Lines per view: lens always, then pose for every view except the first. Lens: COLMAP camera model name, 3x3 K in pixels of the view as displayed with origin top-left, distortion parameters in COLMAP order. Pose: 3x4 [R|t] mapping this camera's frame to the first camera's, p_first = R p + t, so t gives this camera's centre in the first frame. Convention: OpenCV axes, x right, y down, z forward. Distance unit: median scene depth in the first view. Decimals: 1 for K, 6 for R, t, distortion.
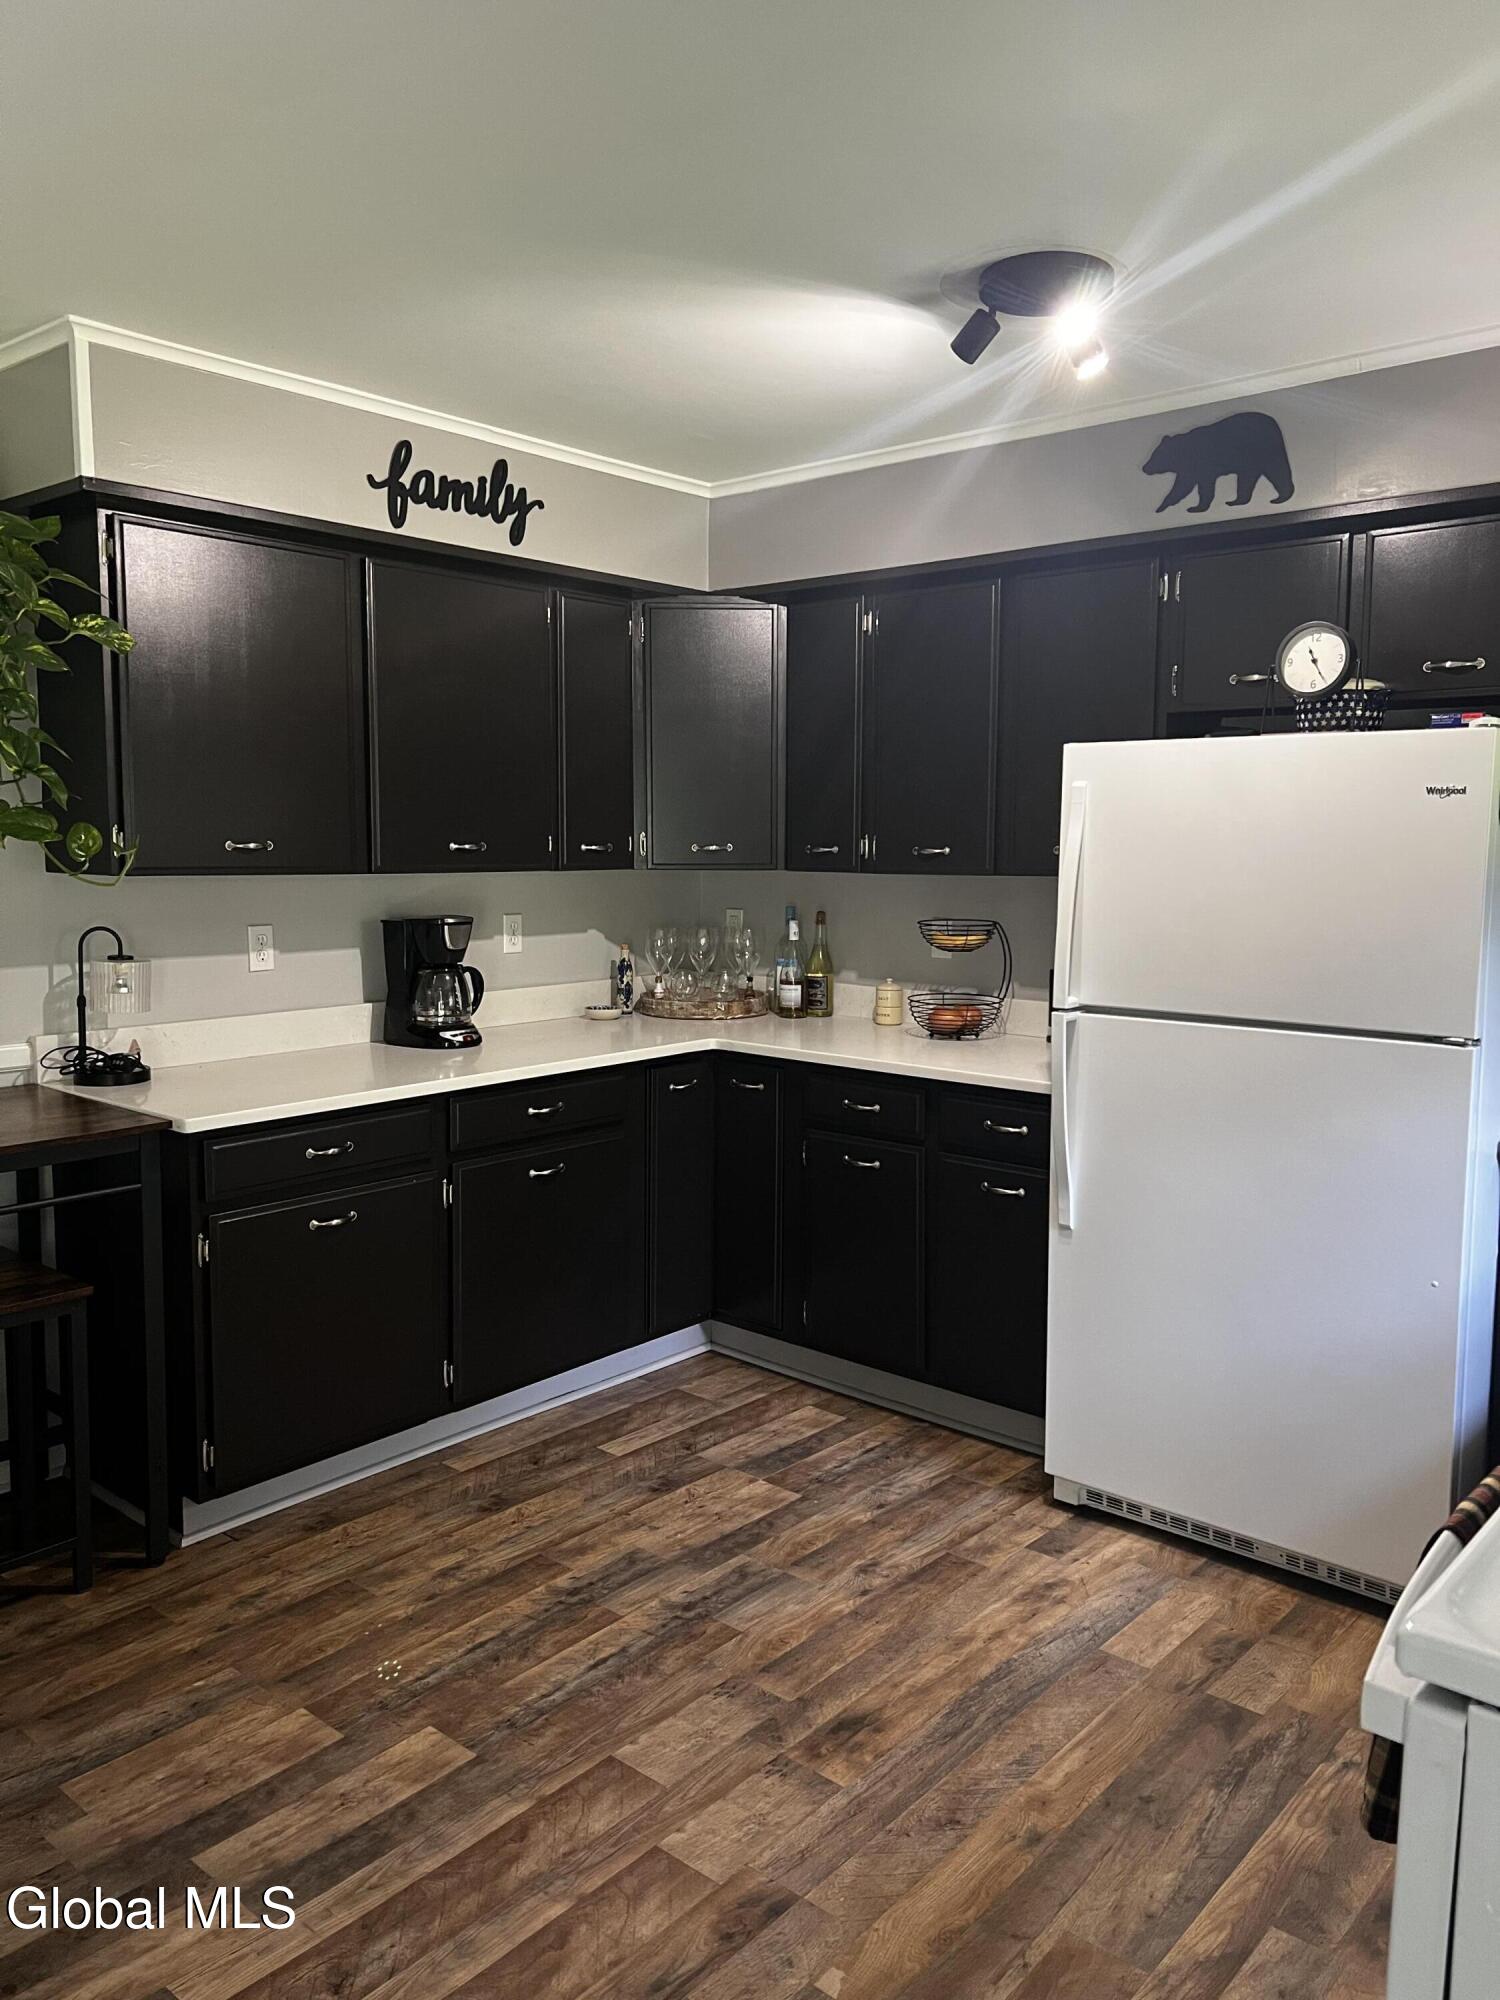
lens RADIAL K [[1497.8, 0, 730.9], [0, 1497.8, 1000.4], [0, 0, 1]] dist [0.058194, -0.072247]
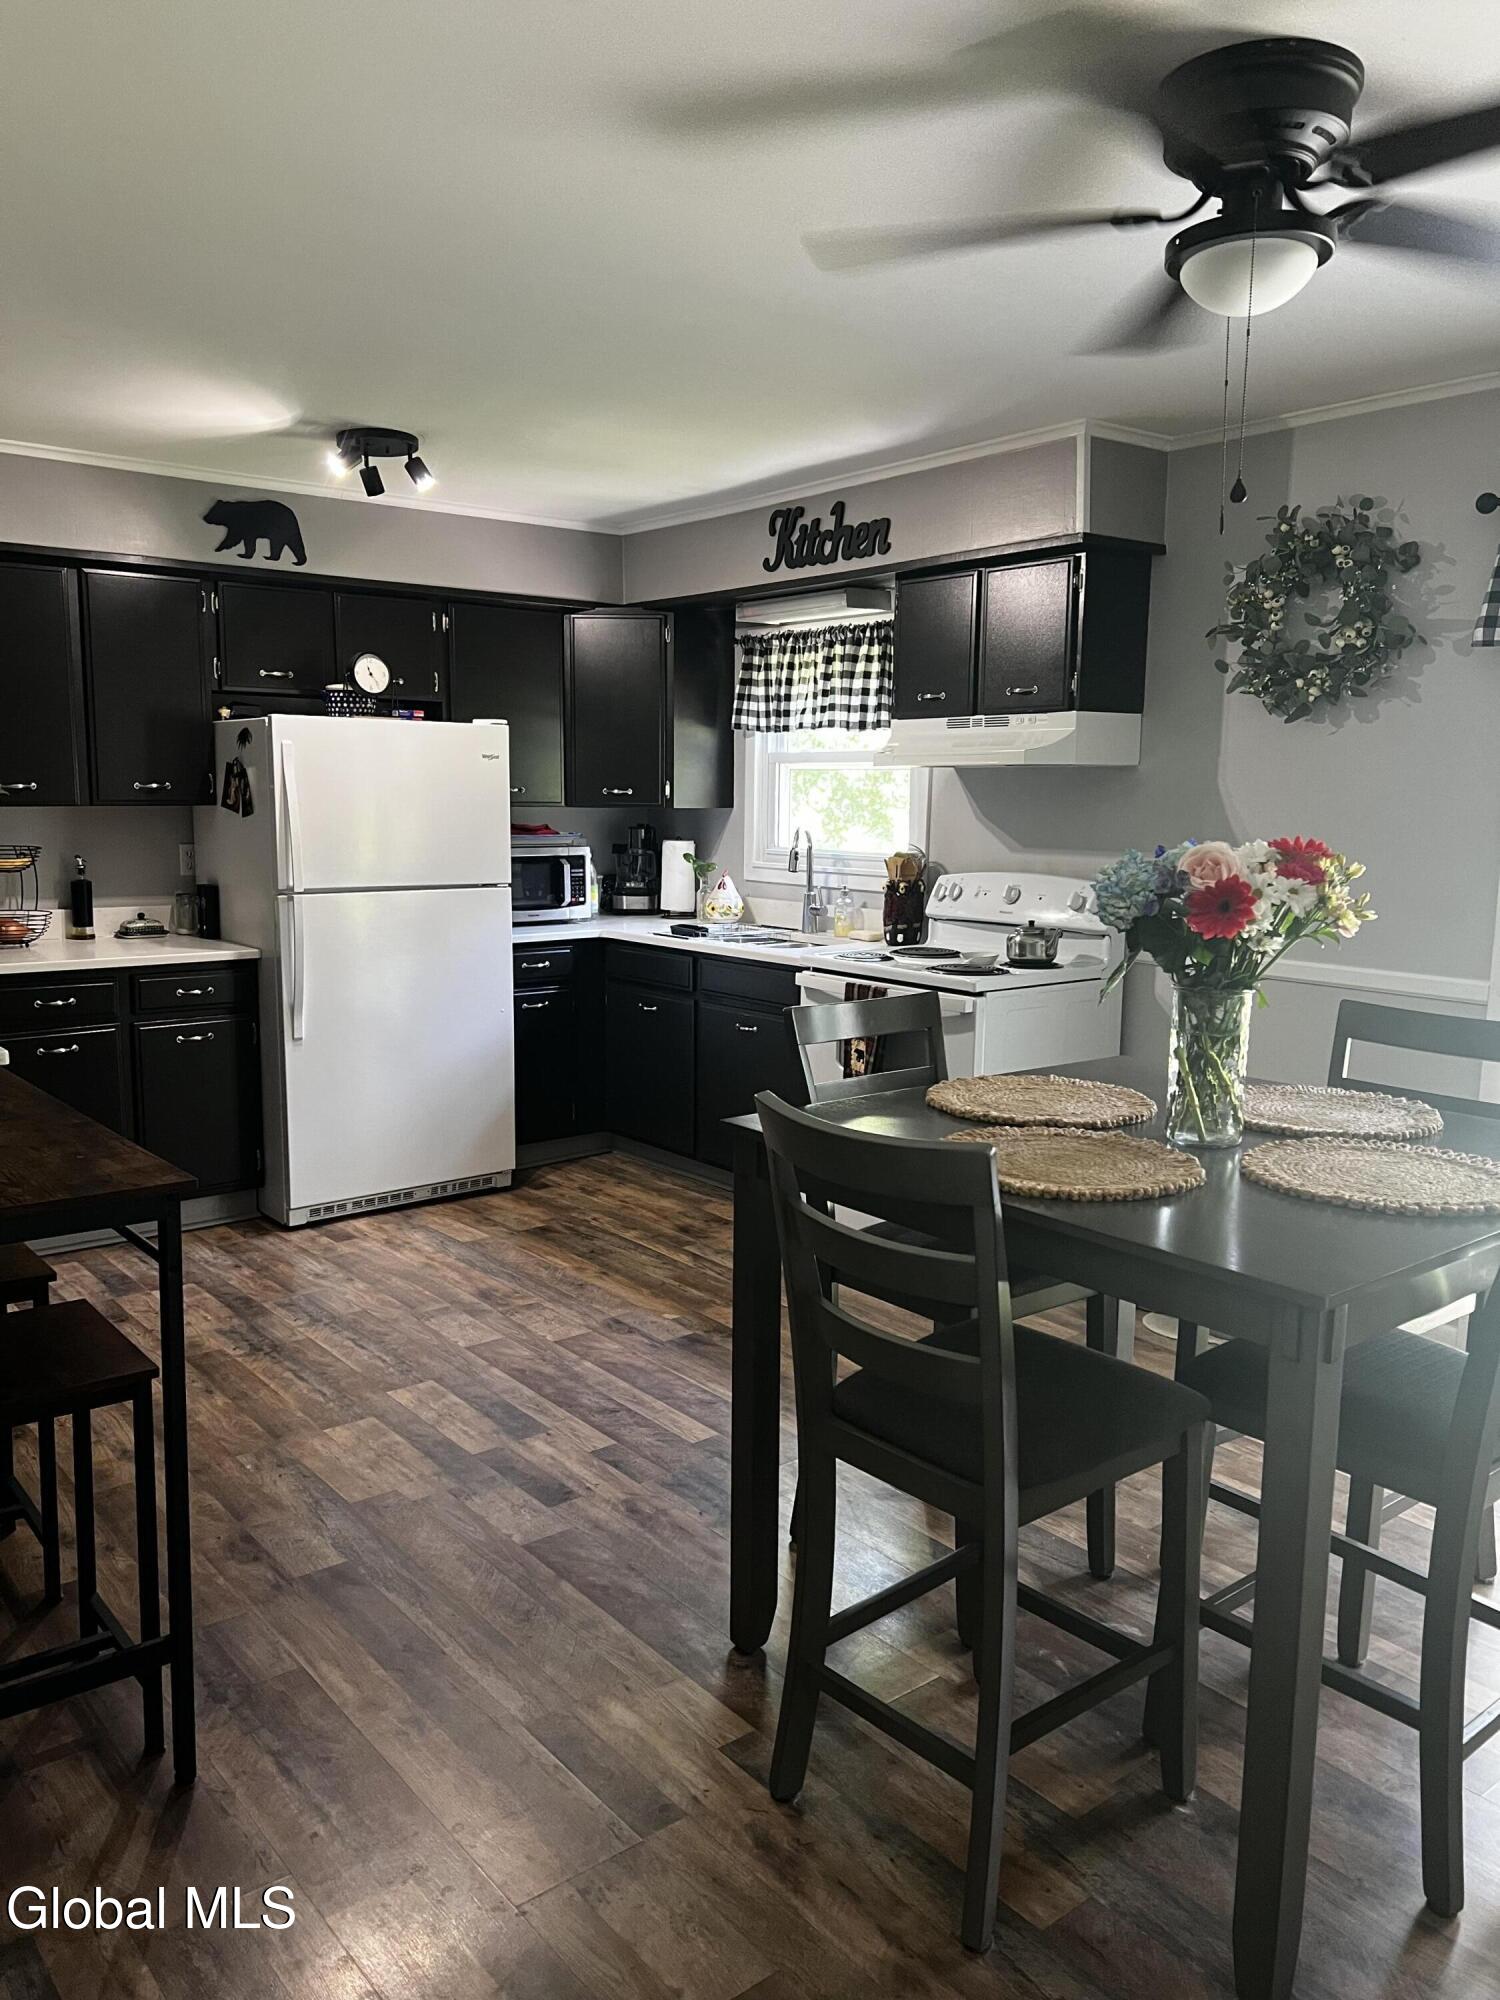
lens RADIAL K [[1497.8, 0, 748.1], [0, 1497.8, 1009.1], [0, 0, 1]] dist [0.058194, -0.072247]
pose [[0.166717, -0.144691, 0.975331, -1.171396], [0.099055, 0.986628, 0.129435, -0.028922], [-0.981017, 0.075033, 0.178820, 0.290011]]
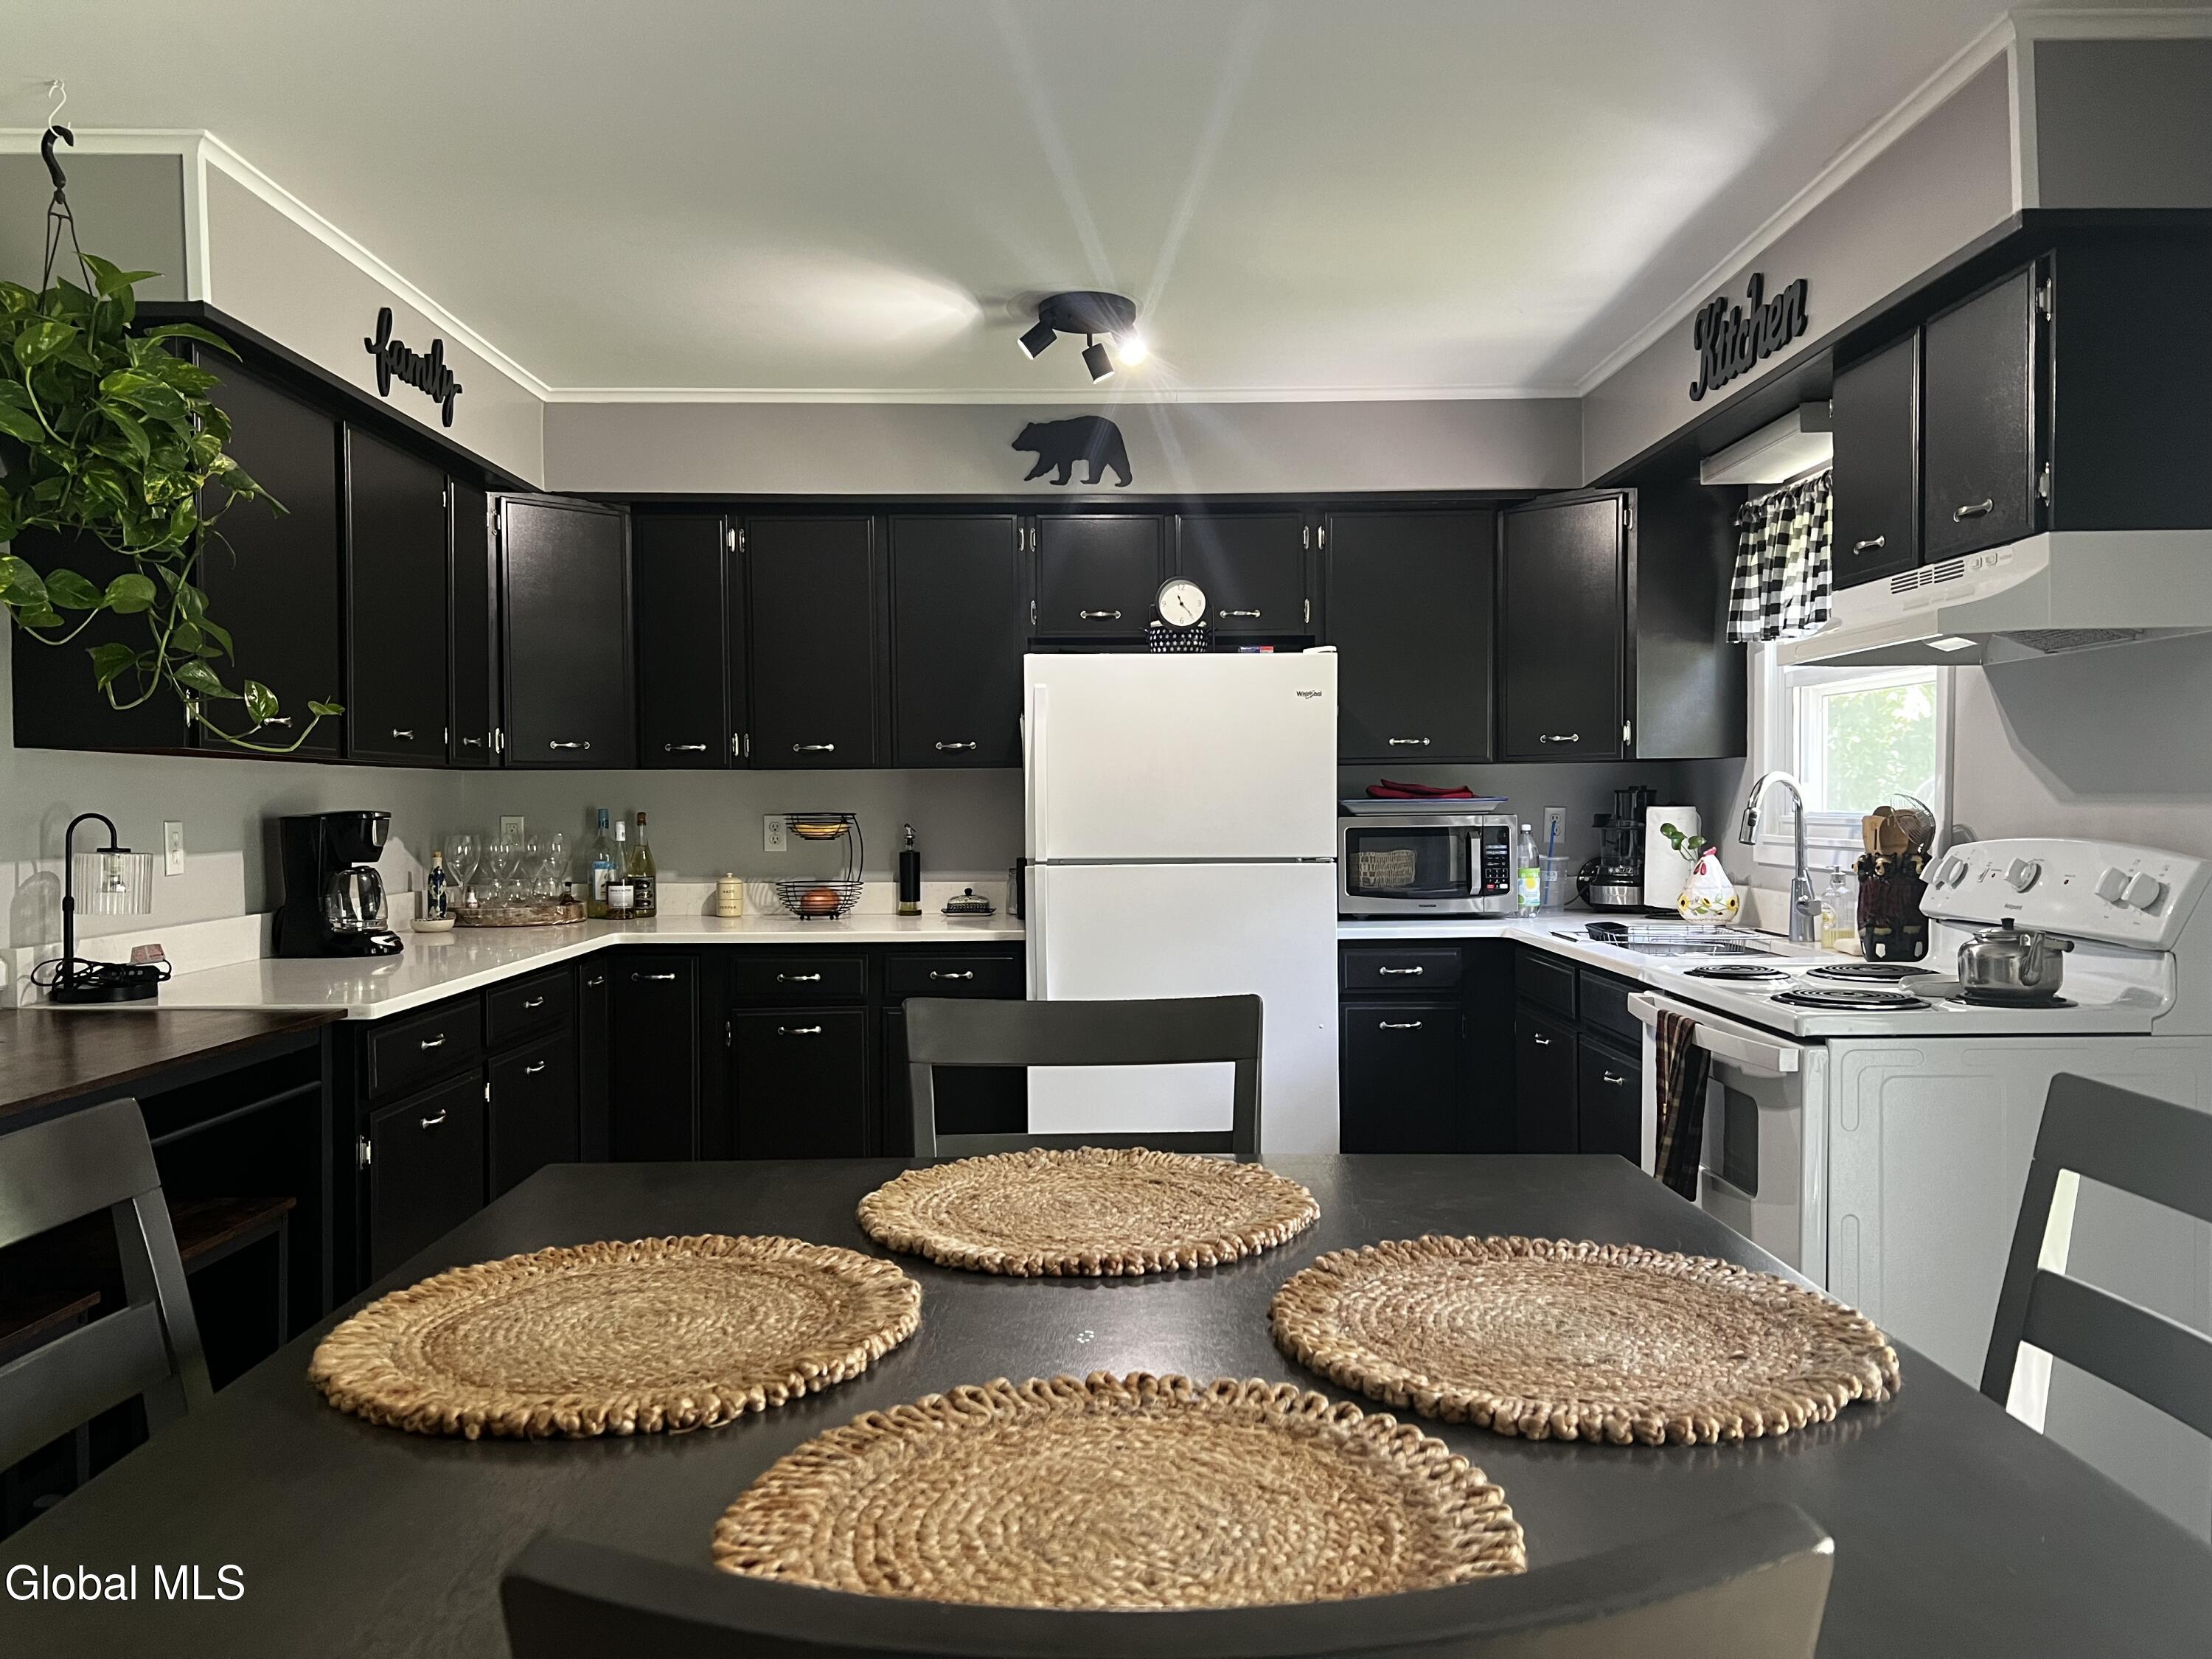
lens RADIAL K [[1656.5, 0, 1105.3], [0, 1656.5, 842.4], [0, 0, 1]] dist [0.058194, -0.072247]
pose [[0.741646, -0.025792, 0.670295, -0.654623], [0.083350, 0.995060, -0.053935, 0.067156], [-0.665593, 0.095870, 0.740132, -0.060329]]
